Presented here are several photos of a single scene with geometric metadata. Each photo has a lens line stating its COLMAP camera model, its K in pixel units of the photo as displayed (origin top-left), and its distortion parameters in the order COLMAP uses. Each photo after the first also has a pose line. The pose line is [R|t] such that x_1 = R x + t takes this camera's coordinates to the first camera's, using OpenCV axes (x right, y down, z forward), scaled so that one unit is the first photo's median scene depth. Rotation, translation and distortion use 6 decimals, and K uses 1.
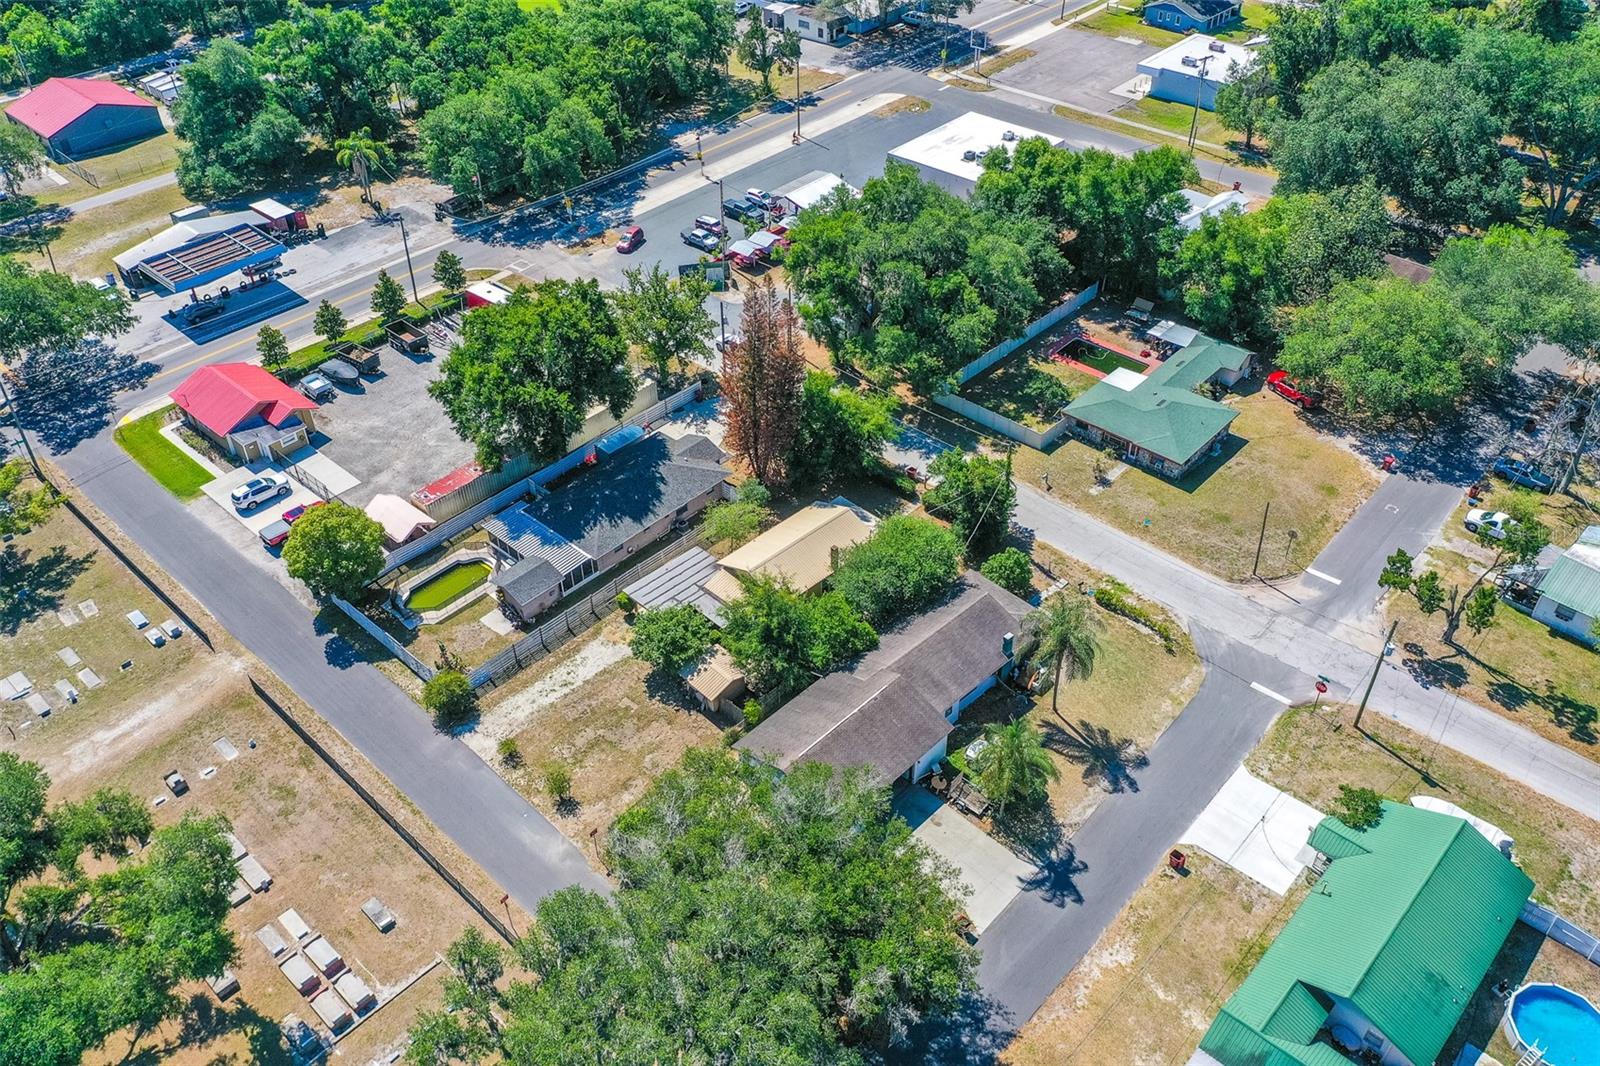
lens RADIAL K [[1250.4, 0, 803.2], [0, 1250.4, 526.9], [0, 0, 1]] dist [0.005057, -0.002526]
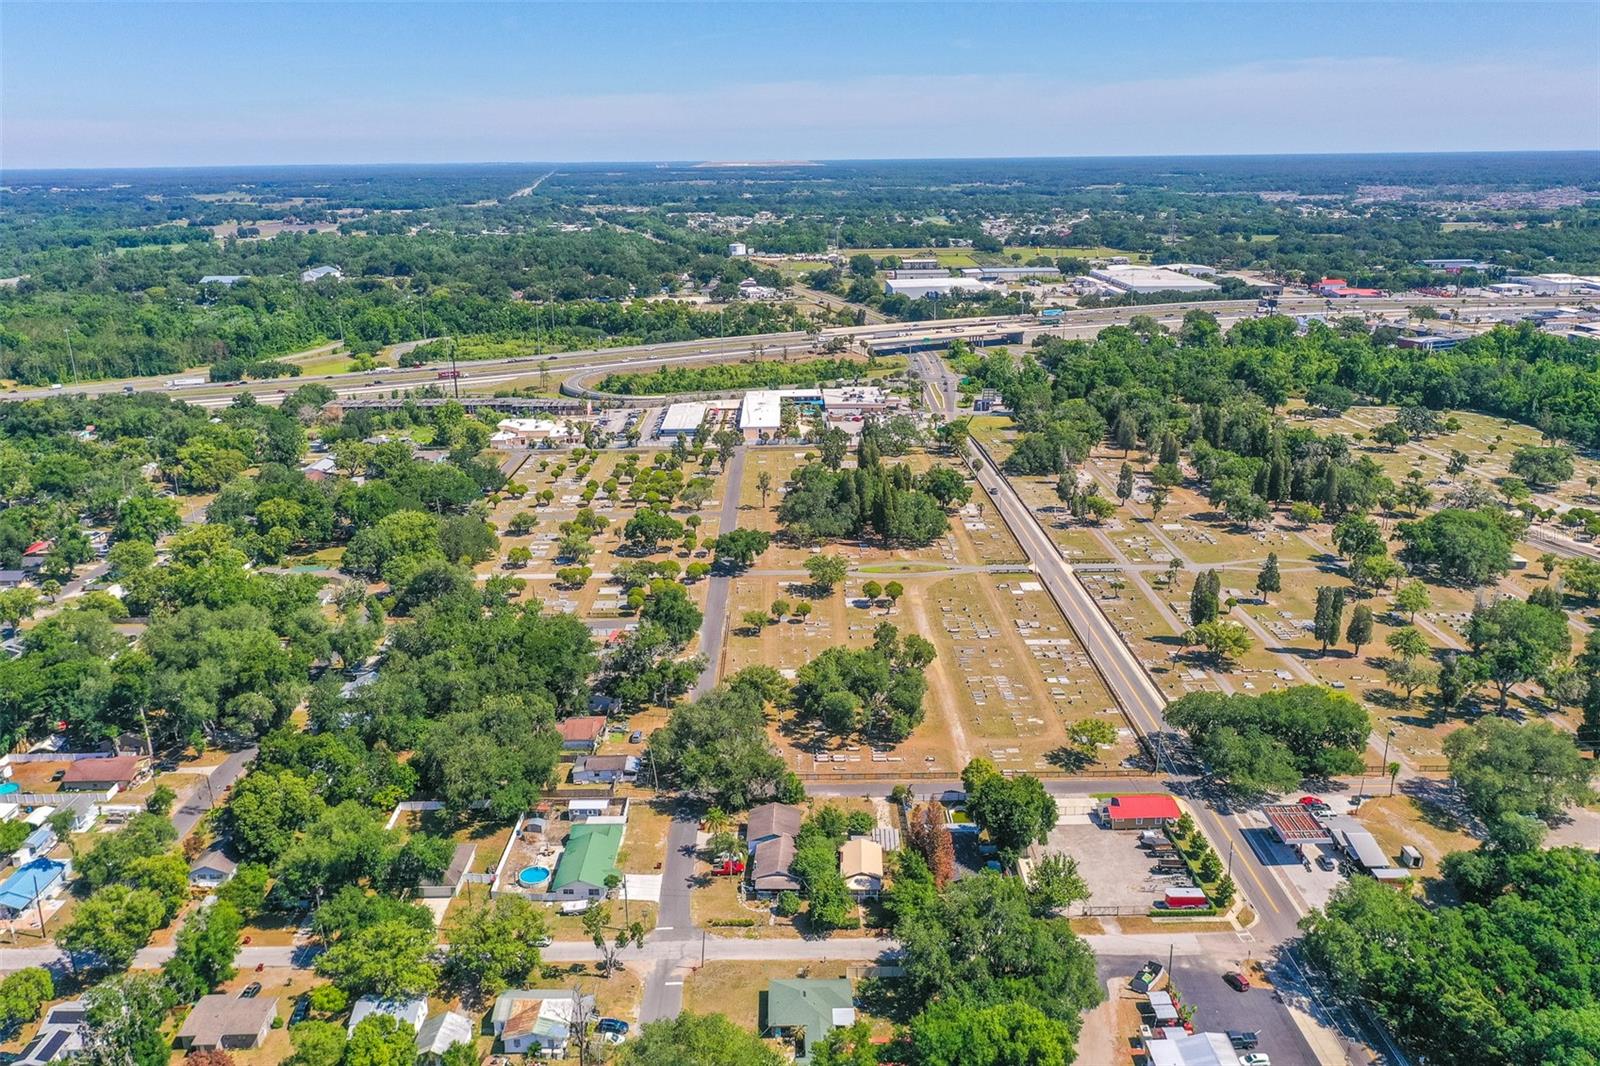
lens RADIAL K [[1250.4, 0, 803.2], [0, 1250.4, 526.9], [0, 0, 1]] dist [0.005057, -0.002526]
pose [[-0.724119, 0.214084, -0.655606, 1.111926], [-0.420903, 0.615865, 0.665996, -1.414897], [0.546344, 0.758207, -0.355851, 1.016503]]
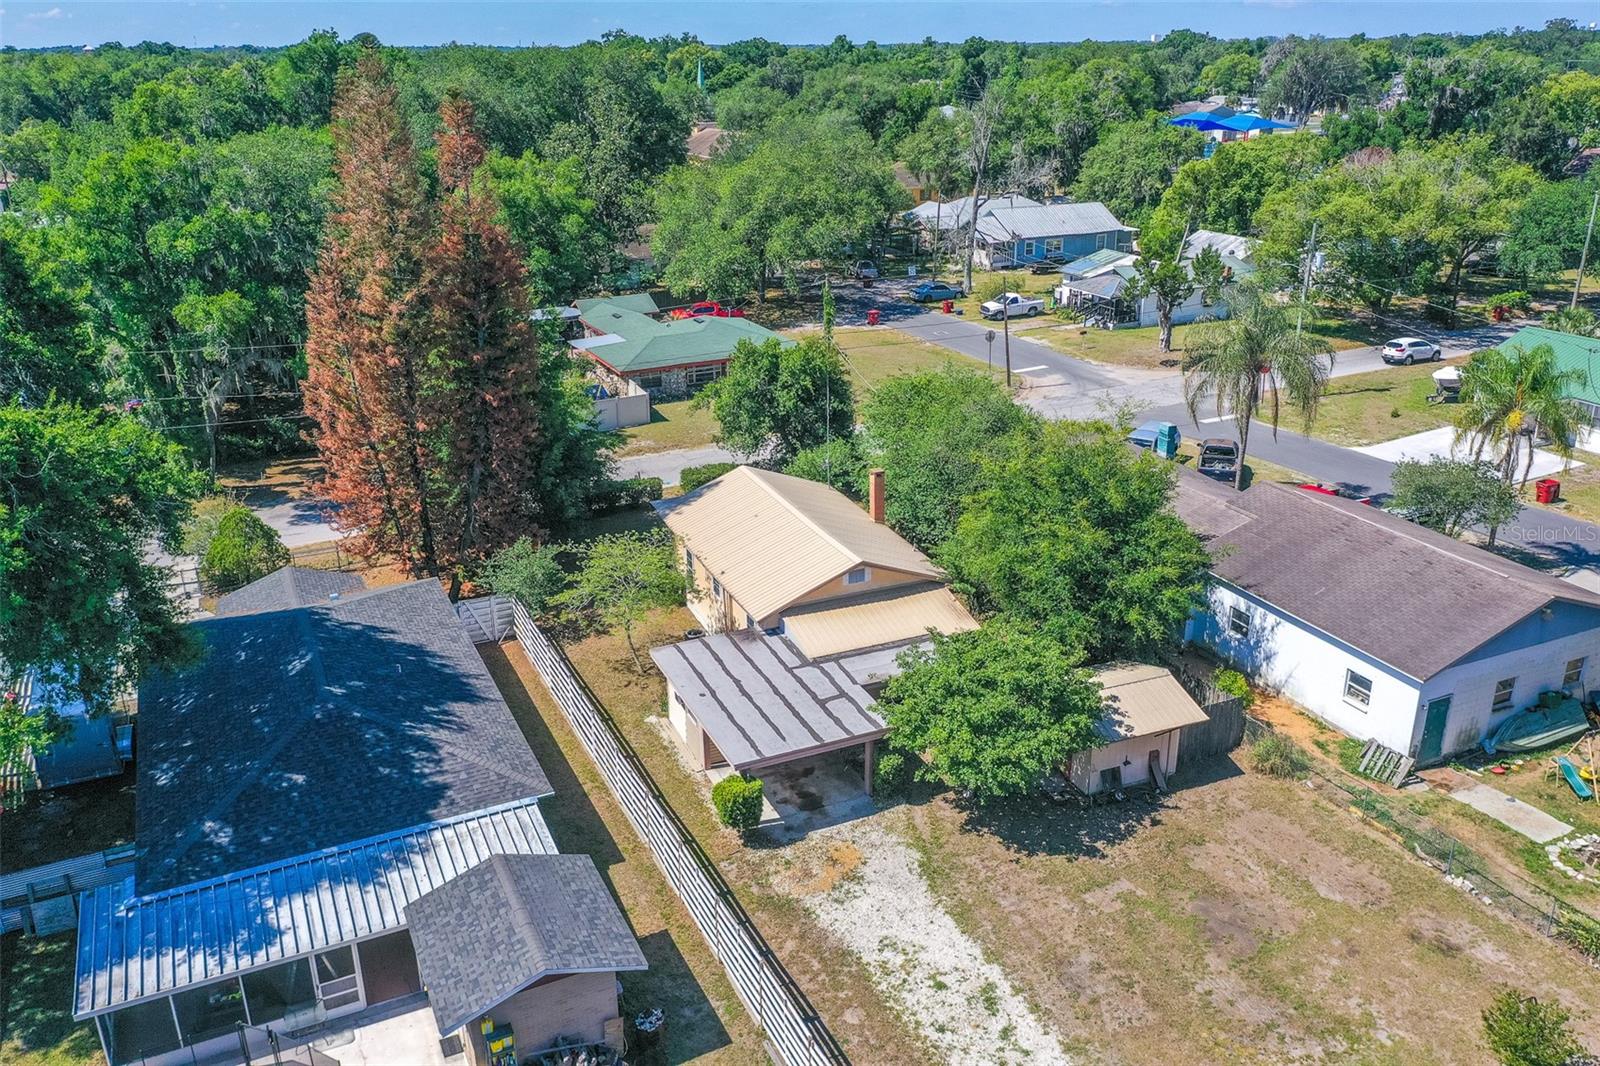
lens RADIAL K [[1246.4, 0, 800.0], [0, 1246.4, 533.0], [0, 0, 1]] dist [0.007509, 0.002803]
pose [[0.372998, -0.327808, 0.867994, -0.319309], [0.579803, 0.812706, 0.057772, -0.008239], [-0.724362, 0.481717, 0.493202, 0.608651]]
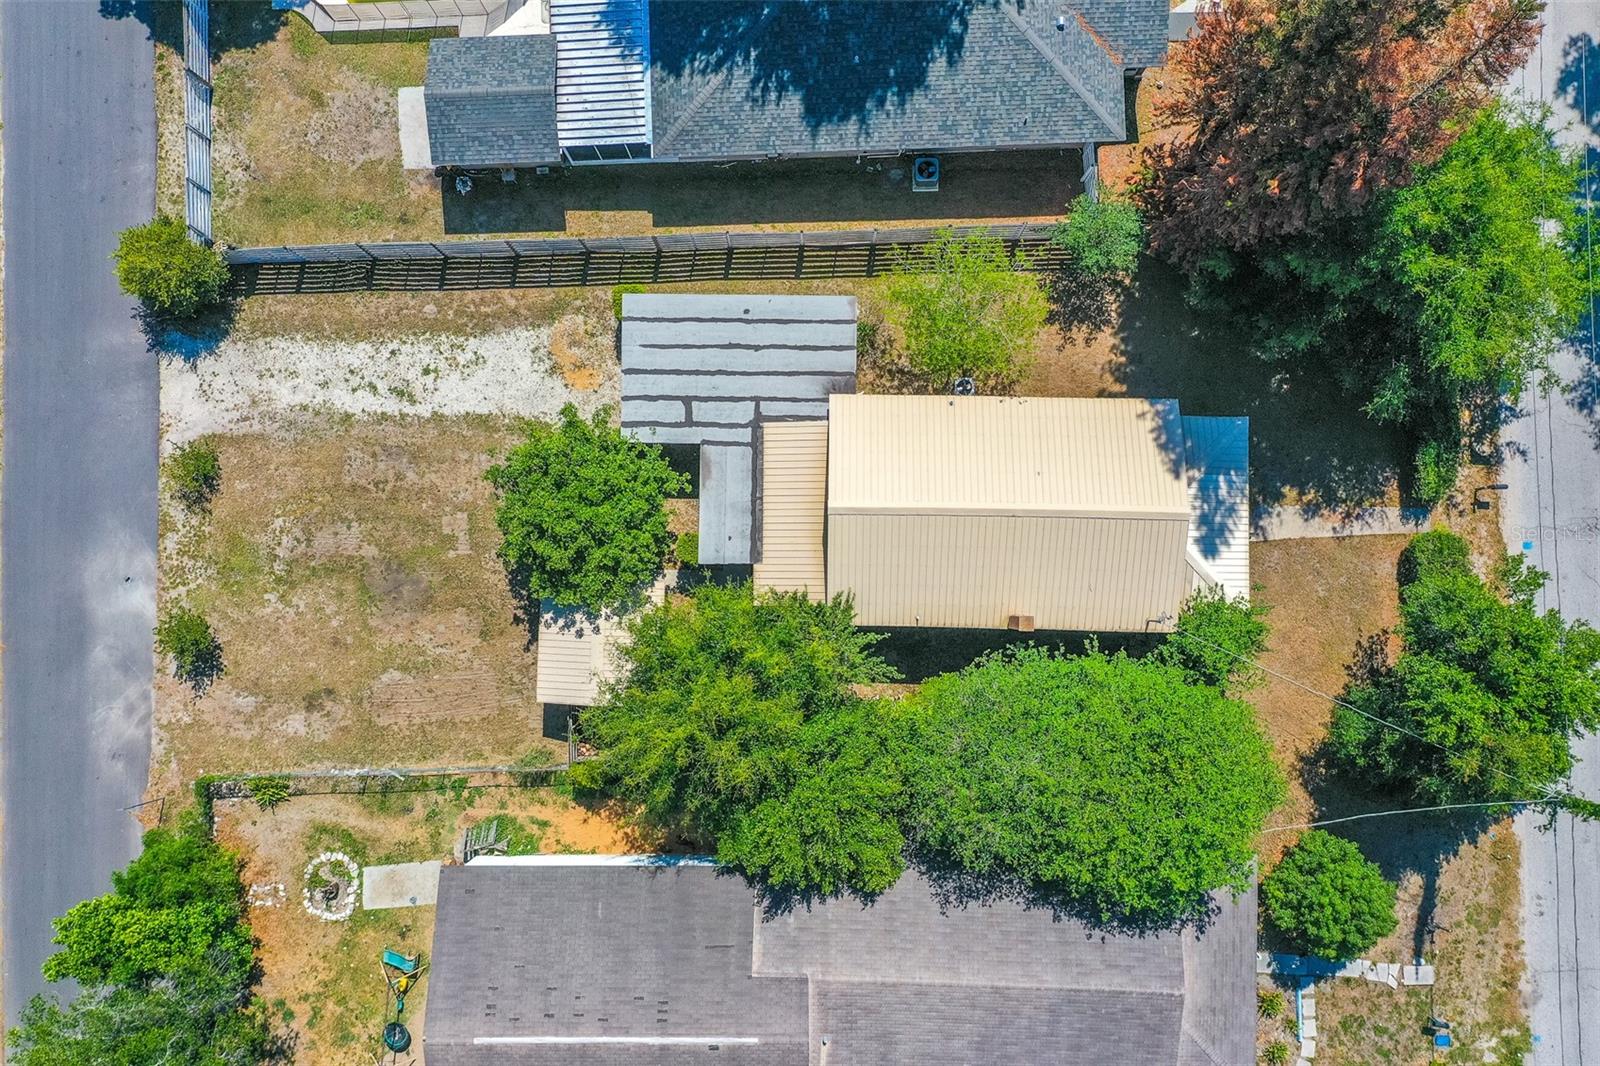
lens RADIAL K [[1211.9, 0, 800.0], [0, 1211.9, 533.0], [0, 0, 1]] dist [0.028400, 0.000408]
pose [[0.697447, 0.716449, -0.016390, -0.028471], [-0.444229, 0.450168, 0.774603, -0.202053], [0.562341, -0.532963, 0.632236, 0.562259]]
